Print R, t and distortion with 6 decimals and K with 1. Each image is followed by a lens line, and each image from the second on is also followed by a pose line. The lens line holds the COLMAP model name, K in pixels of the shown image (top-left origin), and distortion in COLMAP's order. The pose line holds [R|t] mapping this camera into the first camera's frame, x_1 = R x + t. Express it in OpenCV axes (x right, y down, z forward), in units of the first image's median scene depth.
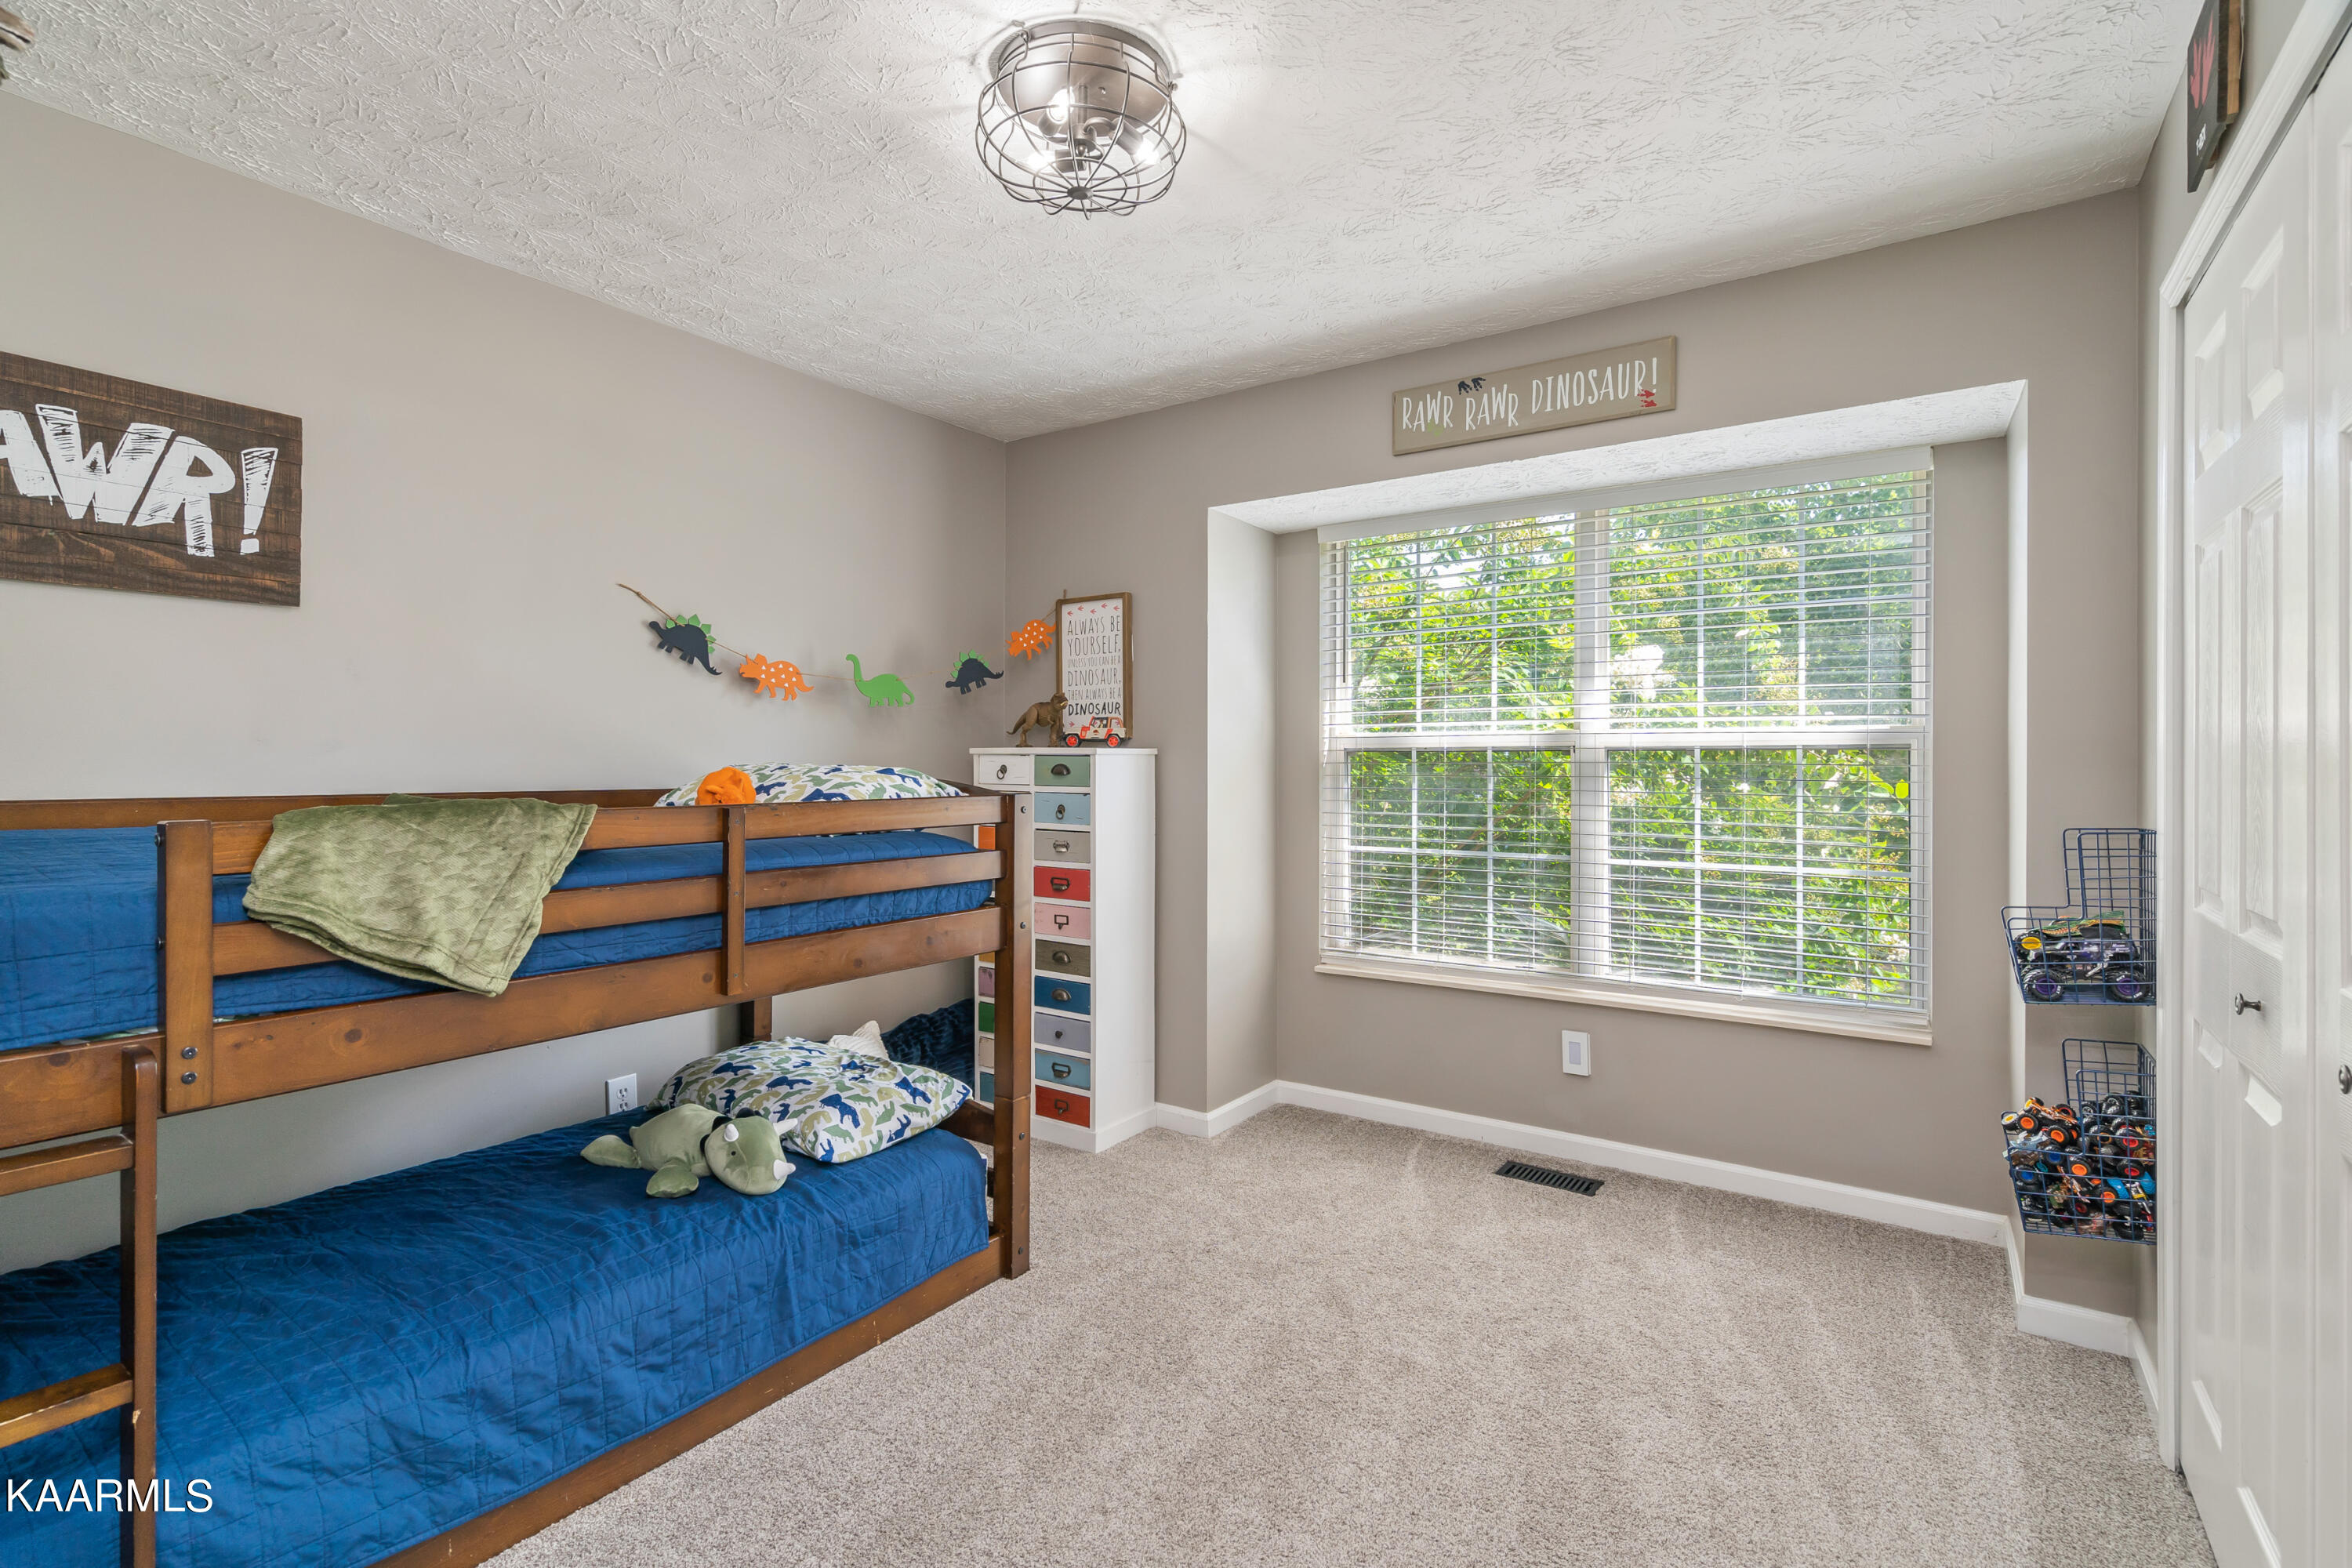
lens RADIAL K [[1063.3, 0, 1179.4], [0, 1063.3, 769.0], [0, 0, 1]] dist [-0.003523, 0.002561]
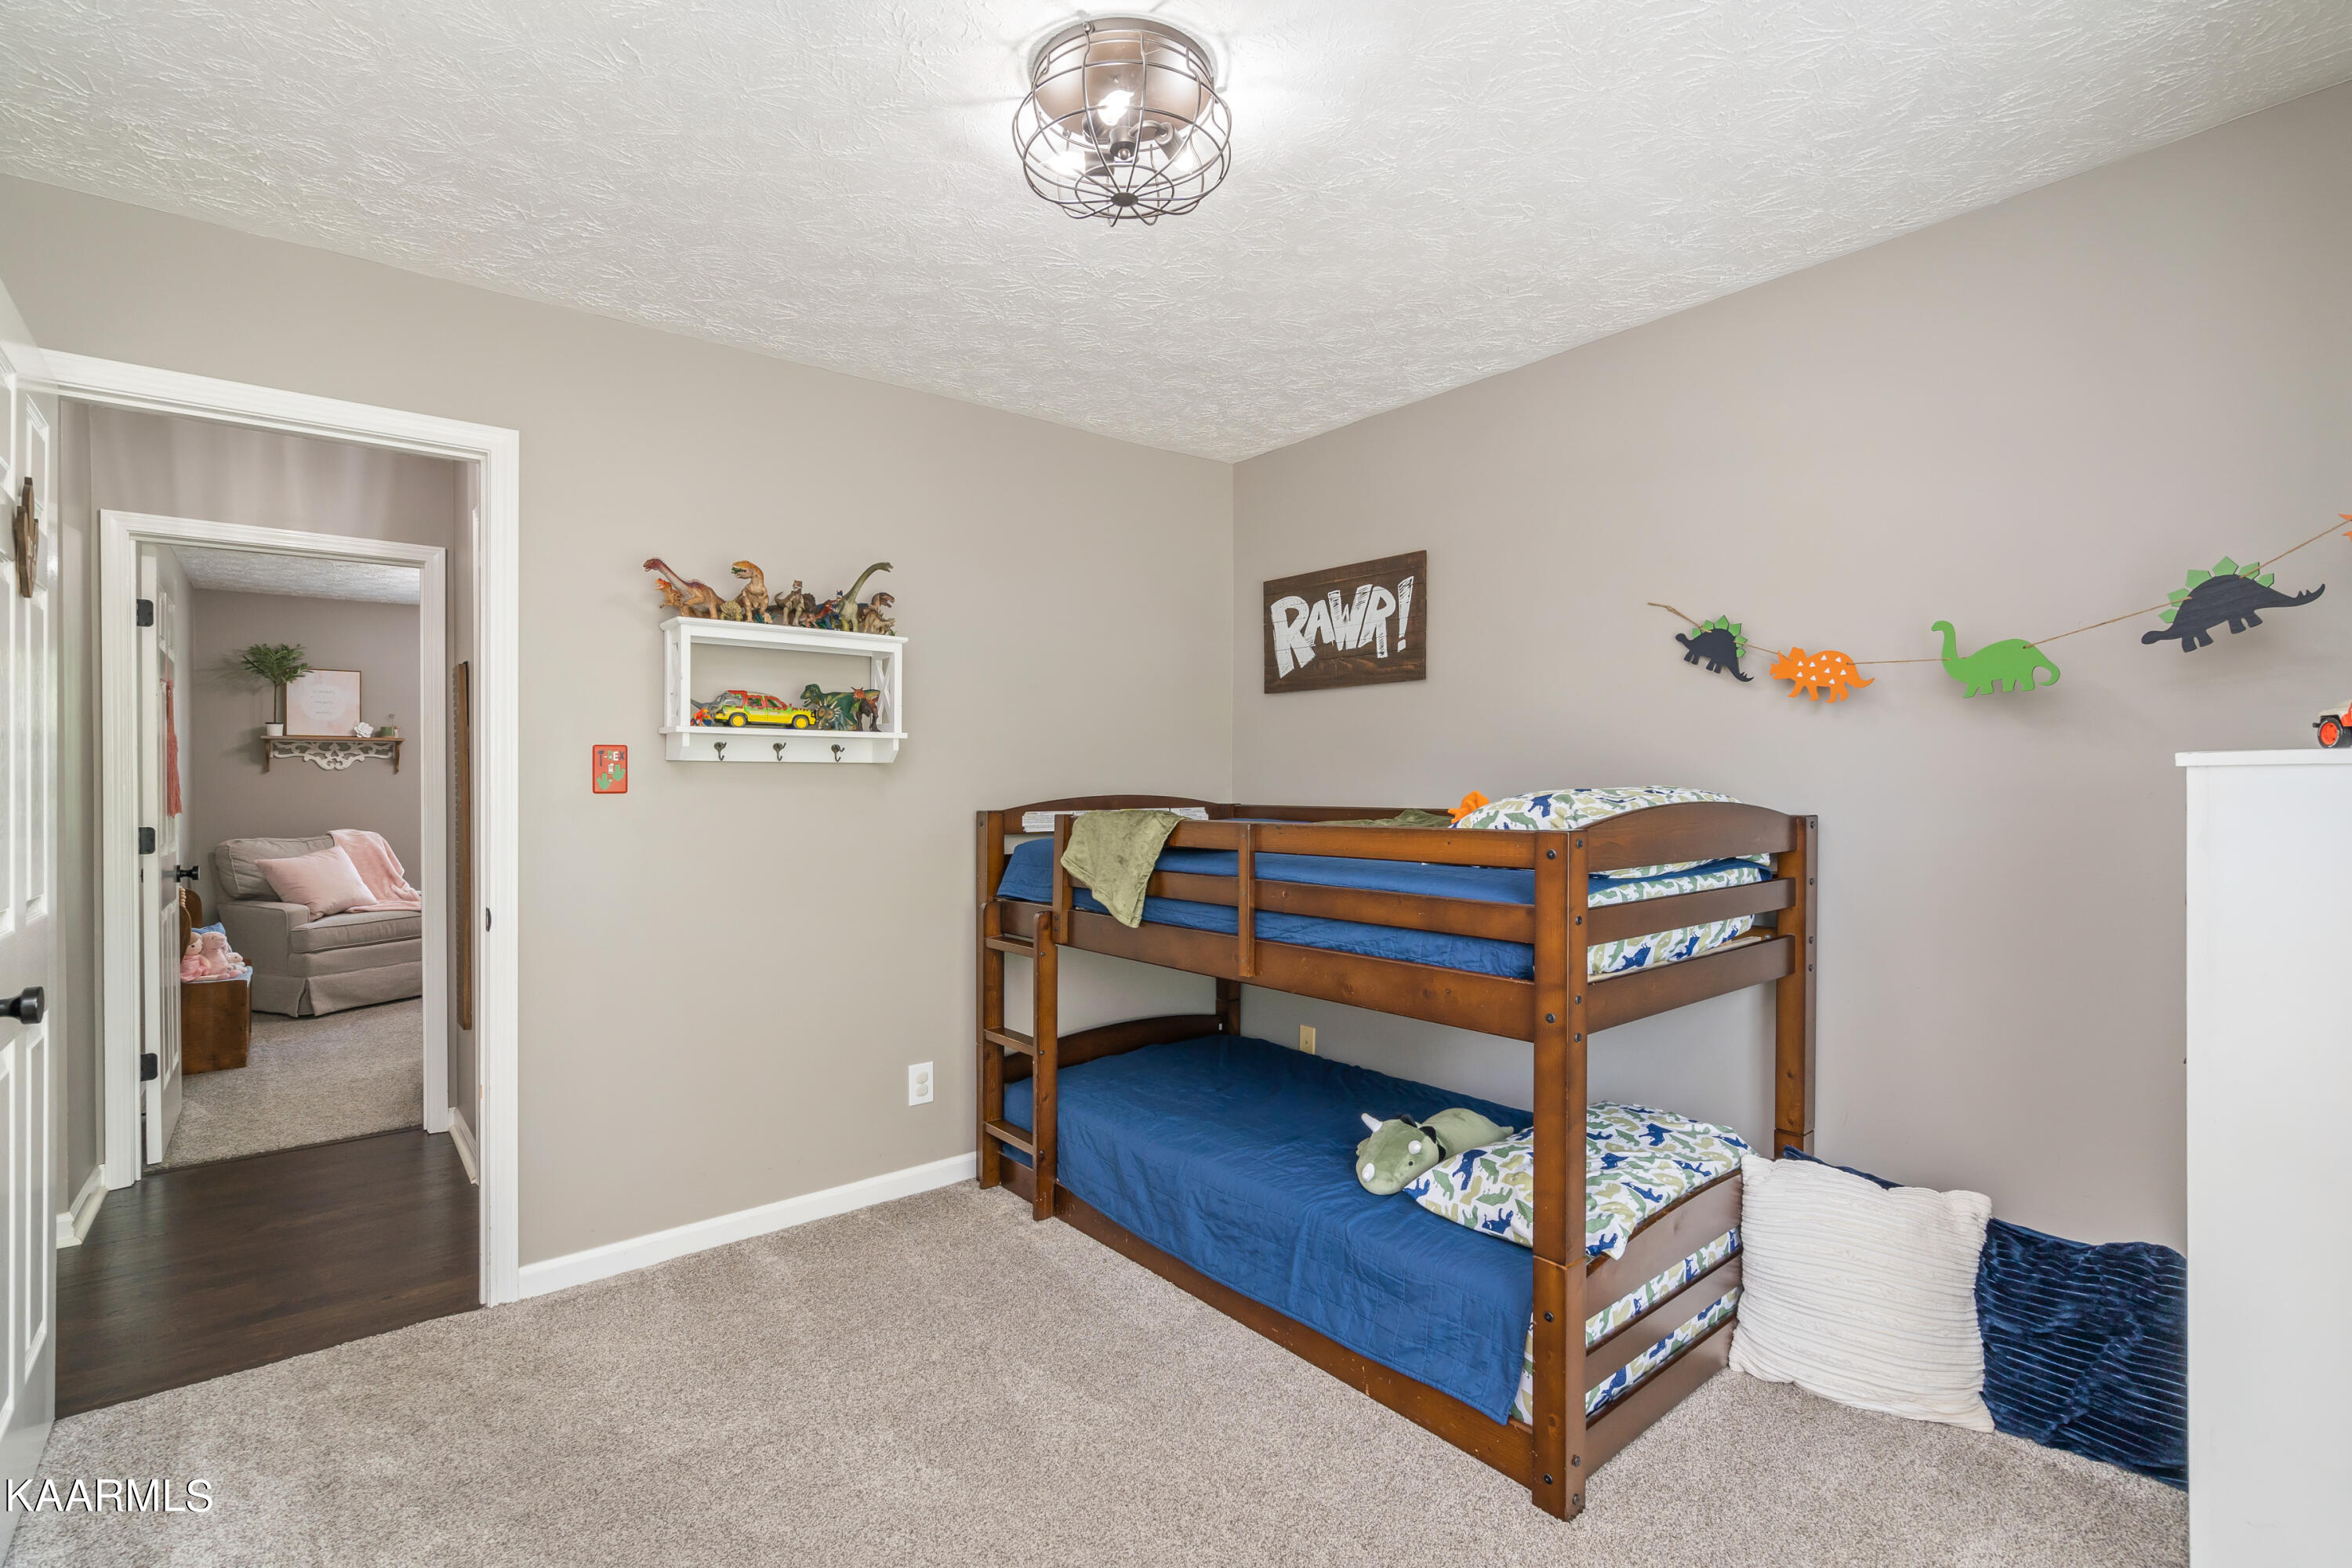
lens RADIAL K [[1063.3, 0, 1173.3], [0, 1063.3, 789.4], [0, 0, 1]] dist [-0.003523, 0.002561]
pose [[-0.279903, 0.000555, -0.960028, 0.668986], [-0.007228, 0.999970, 0.002686, -0.002994], [0.960001, 0.007691, -0.279890, 1.076250]]
